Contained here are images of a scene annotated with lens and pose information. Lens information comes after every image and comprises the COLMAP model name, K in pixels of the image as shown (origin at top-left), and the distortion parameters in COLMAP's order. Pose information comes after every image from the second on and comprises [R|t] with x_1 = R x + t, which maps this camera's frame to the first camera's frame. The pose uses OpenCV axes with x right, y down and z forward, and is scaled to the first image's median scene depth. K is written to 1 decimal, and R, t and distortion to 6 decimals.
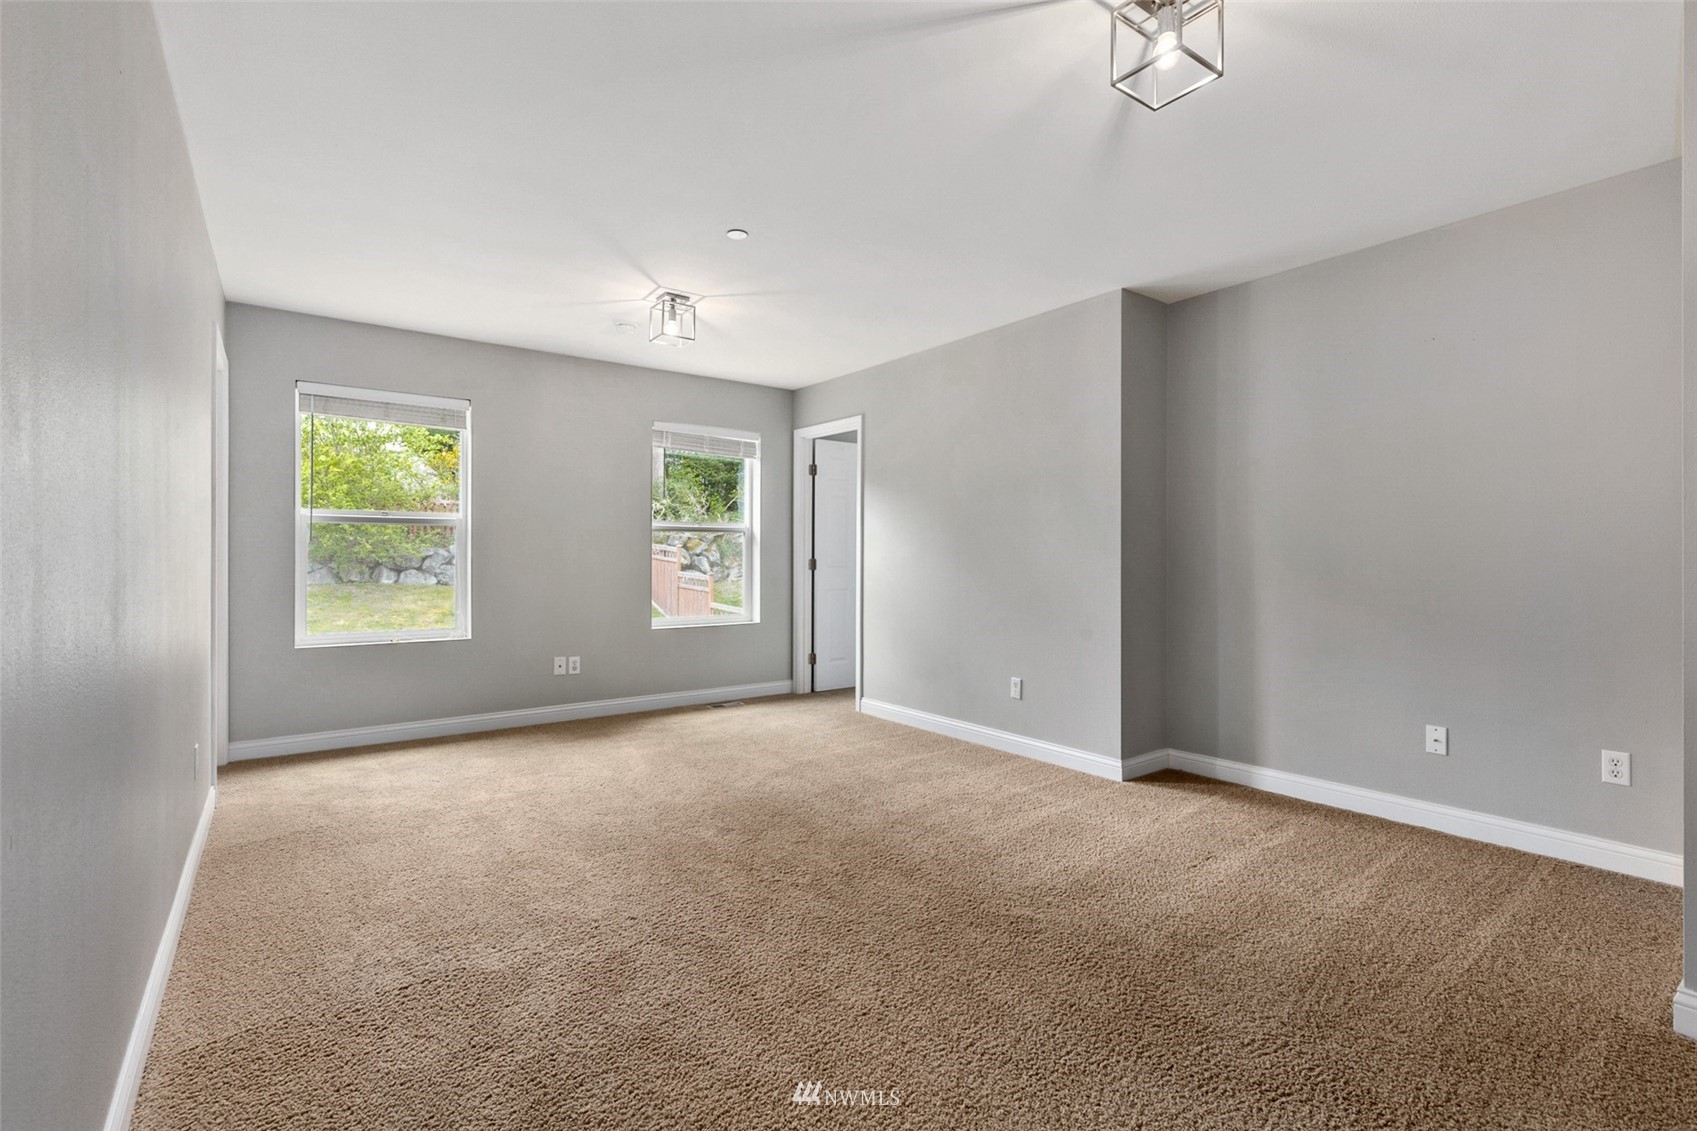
lens RADIAL K [[769.9, 0, 852.5], [0, 769.9, 562.5], [0, 0, 1]] dist [0.002413, 0.001179]
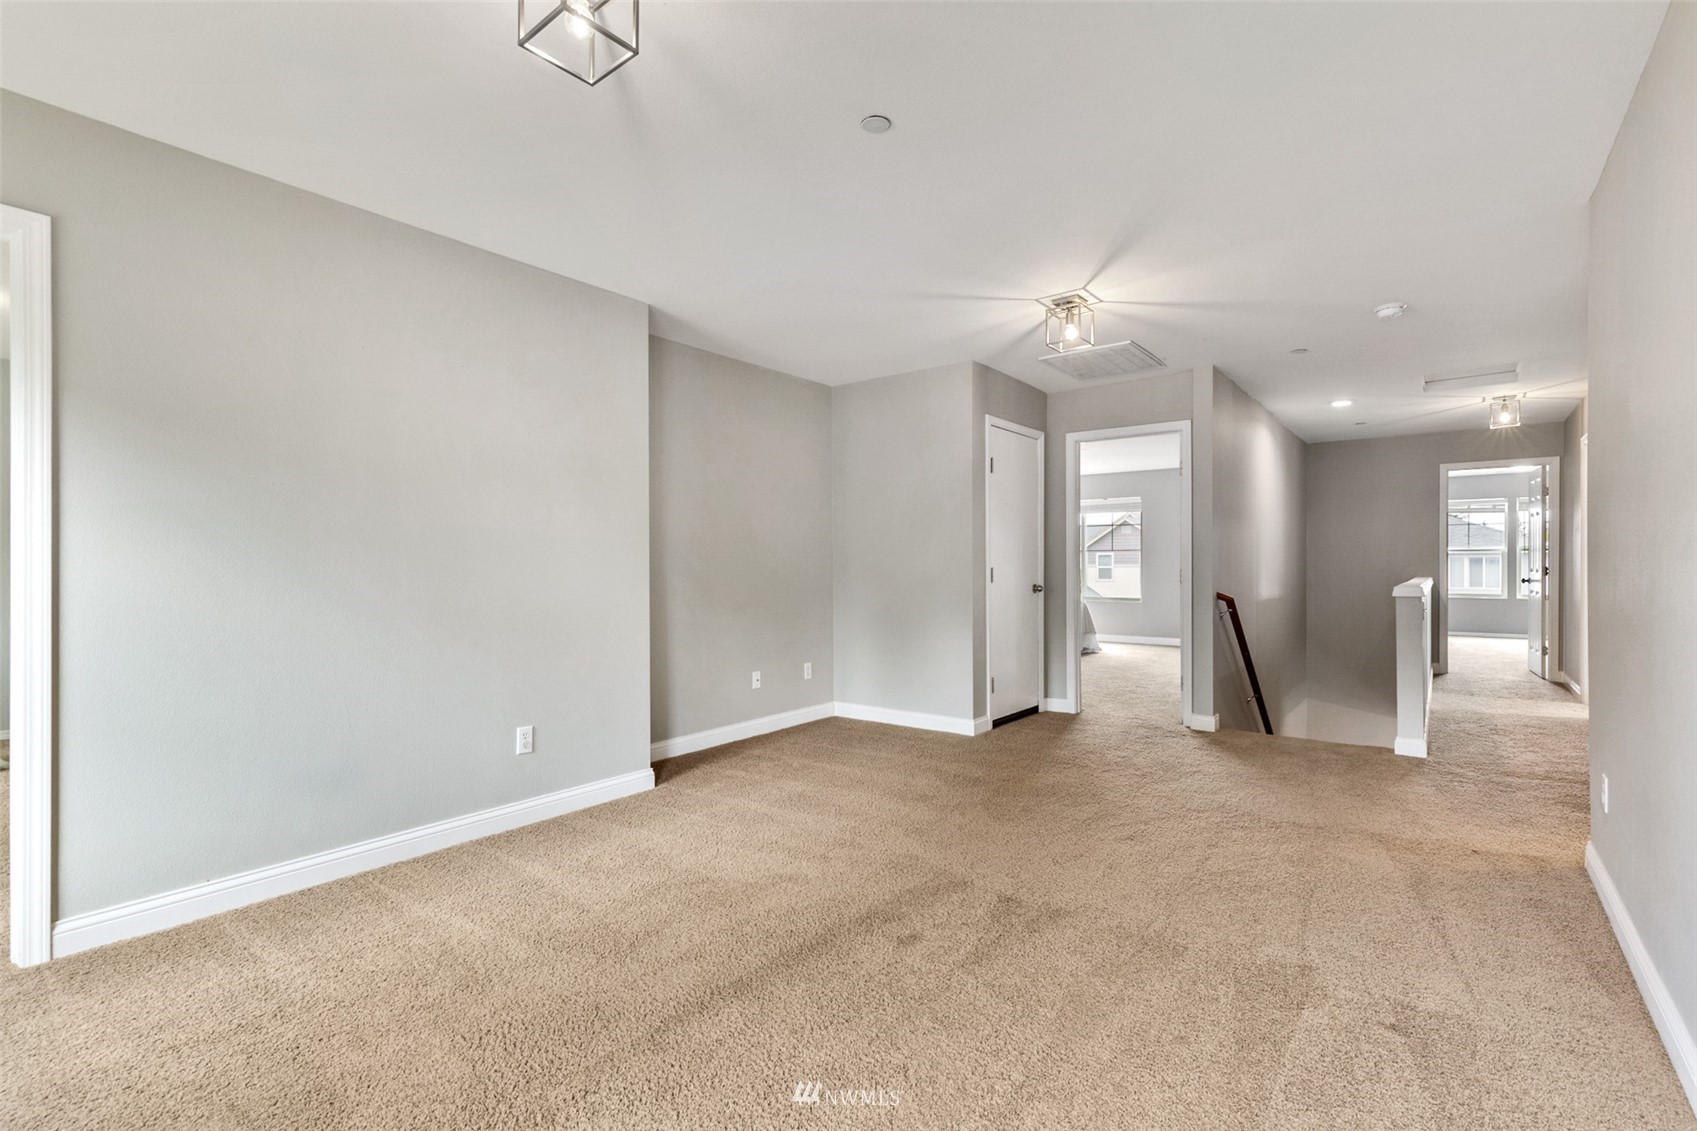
lens RADIAL K [[769.9, 0, 851.9], [0, 769.9, 564.9], [0, 0, 1]] dist [0.002413, 0.001179]
pose [[-0.277396, 0.002242, 0.960753, -0.742613], [0.008926, 0.999960, 0.000243, -0.010371], [-0.960714, 0.008643, -0.277405, 1.081829]]
